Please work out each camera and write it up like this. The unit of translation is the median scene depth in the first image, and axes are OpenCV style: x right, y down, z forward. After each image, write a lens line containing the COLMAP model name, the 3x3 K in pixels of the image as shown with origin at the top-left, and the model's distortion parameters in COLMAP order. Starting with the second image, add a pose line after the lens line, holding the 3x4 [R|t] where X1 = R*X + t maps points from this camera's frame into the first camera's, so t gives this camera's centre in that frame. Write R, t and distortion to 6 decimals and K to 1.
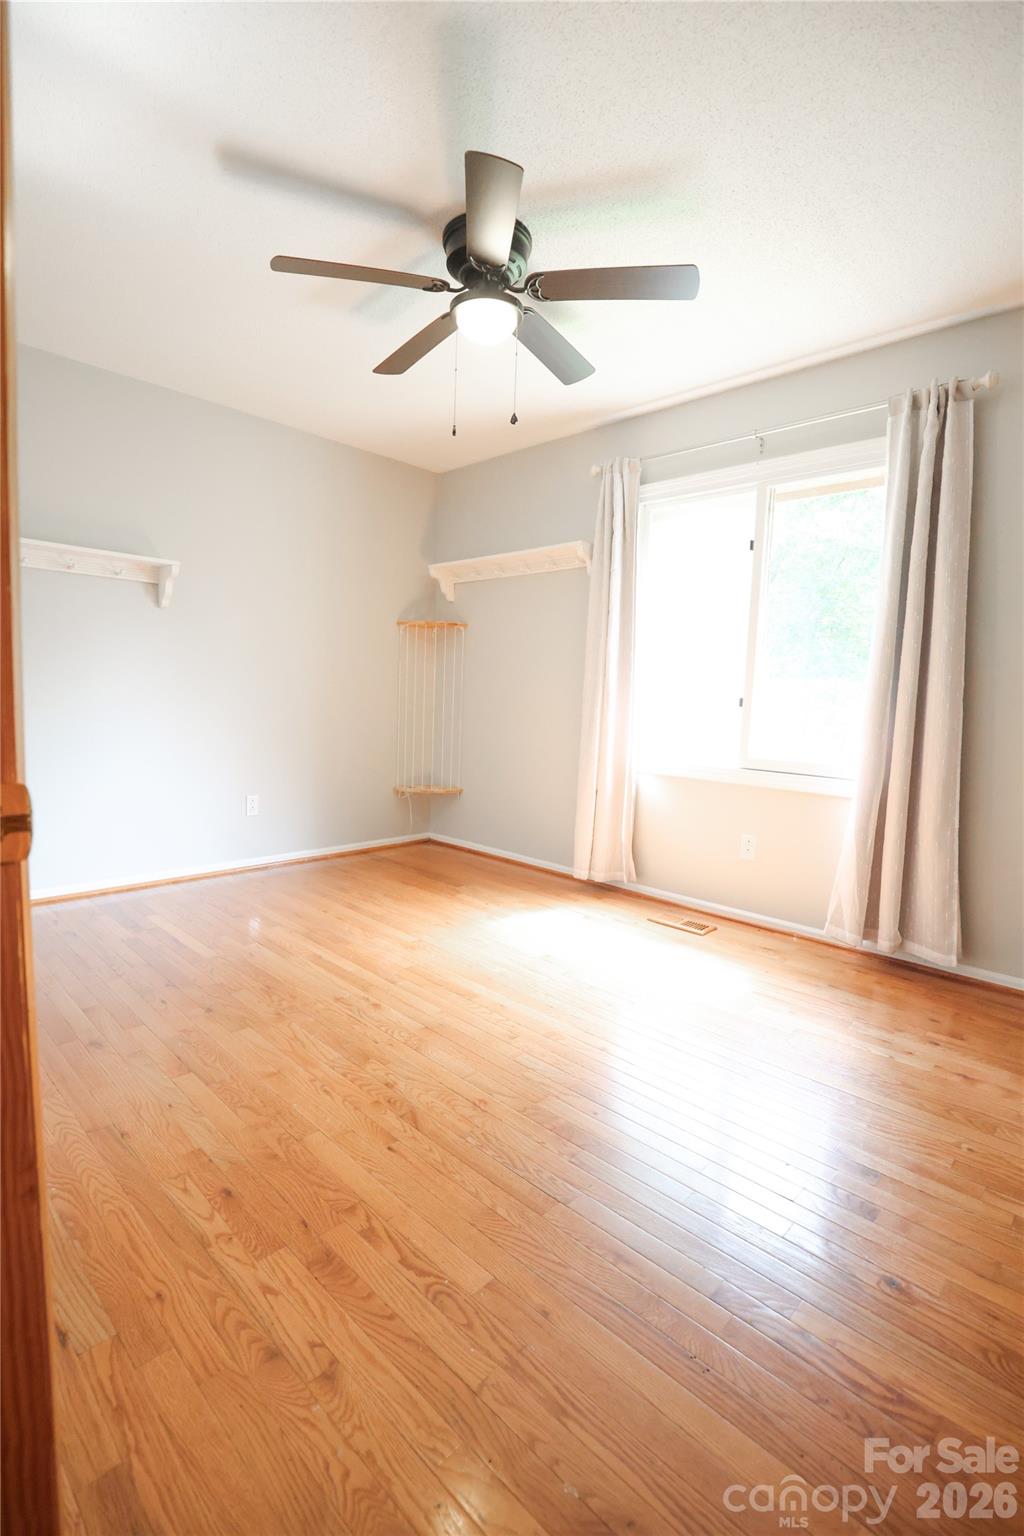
lens RADIAL K [[702.1, 0, 512.0], [0, 702.1, 769.7], [0, 0, 1]] dist [-0.023417, 0.000802]
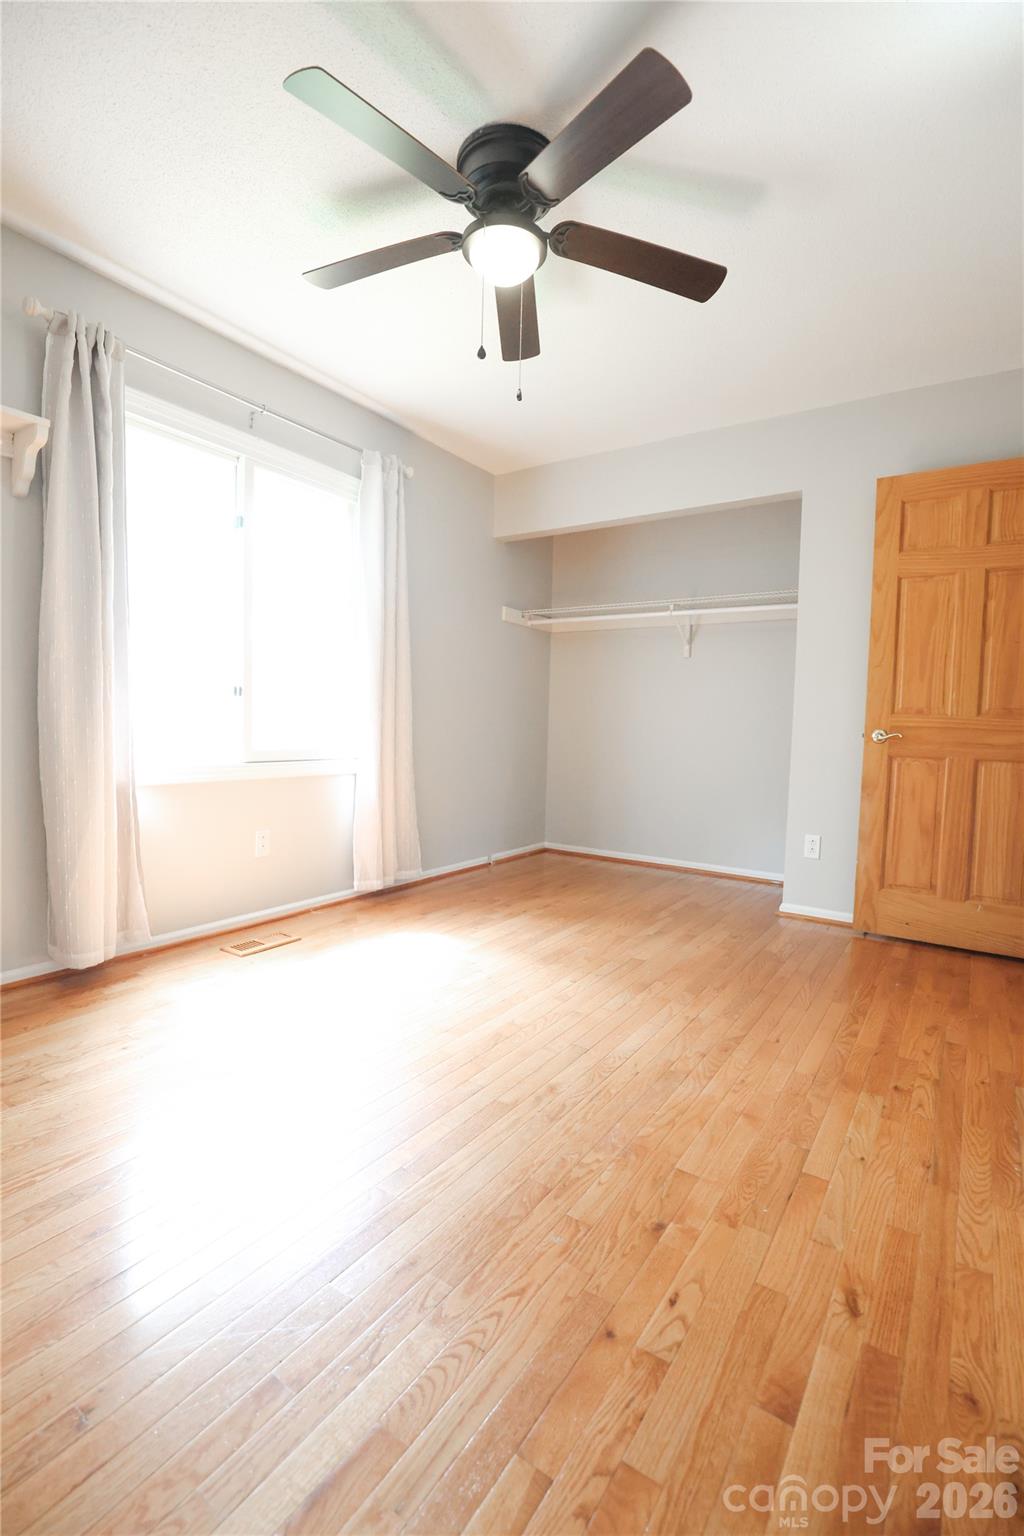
lens RADIAL K [[702.1, 0, 512.5], [0, 702.1, 771.2], [0, 0, 1]] dist [-0.023417, 0.000802]
pose [[-0.176490, -0.105414, 0.978641, -1.140256], [0.068027, 0.990565, 0.118966, -0.136223], [-0.981949, 0.087570, -0.167654, 1.431700]]
